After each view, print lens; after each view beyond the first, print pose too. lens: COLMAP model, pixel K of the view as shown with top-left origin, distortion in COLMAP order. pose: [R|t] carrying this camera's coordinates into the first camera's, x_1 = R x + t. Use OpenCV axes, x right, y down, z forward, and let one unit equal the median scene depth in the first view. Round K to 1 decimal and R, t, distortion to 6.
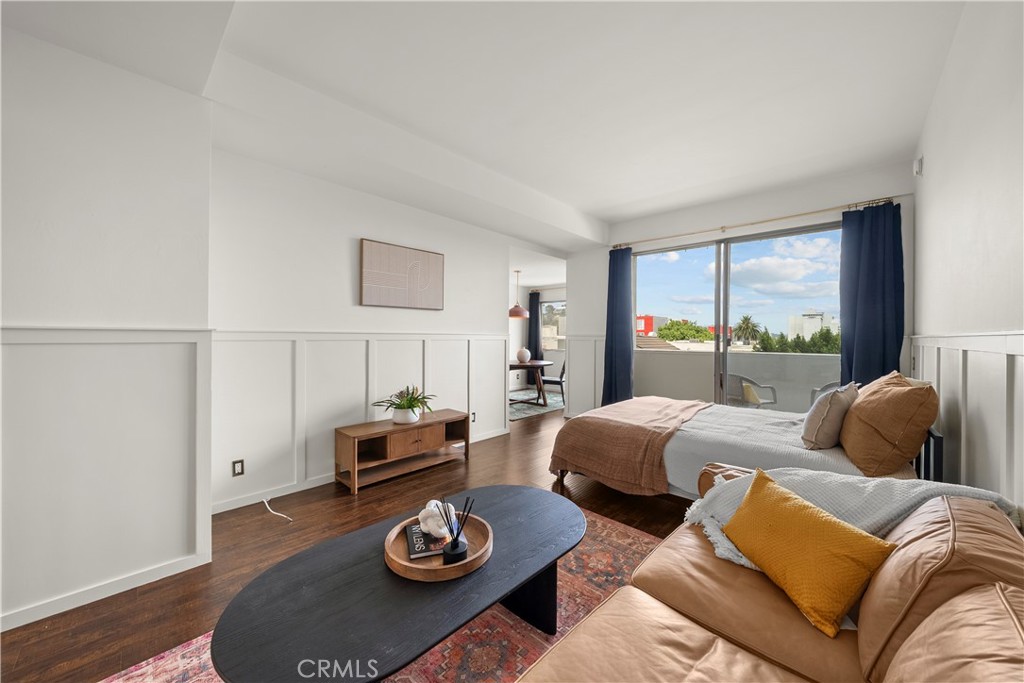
lens RADIAL K [[375.8, 0, 510.8], [0, 375.8, 339.2], [0, 0, 1]] dist [-0.000530, -0.000107]
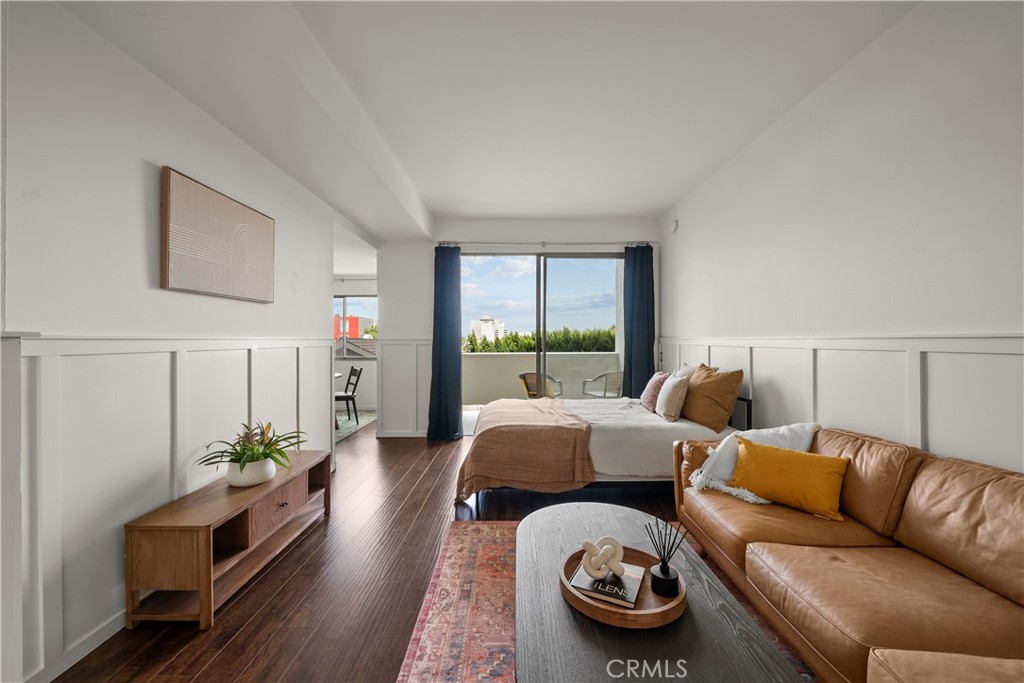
lens RADIAL K [[413.8, 0, 514.4], [0, 413.8, 339.1], [0, 0, 1]] dist [0.000701, -0.000531]
pose [[0.723775, -0.008196, 0.689988, -0.430624], [0.013596, 0.999905, -0.002384, -0.007082], [-0.689902, 0.011106, 0.723817, 0.199893]]
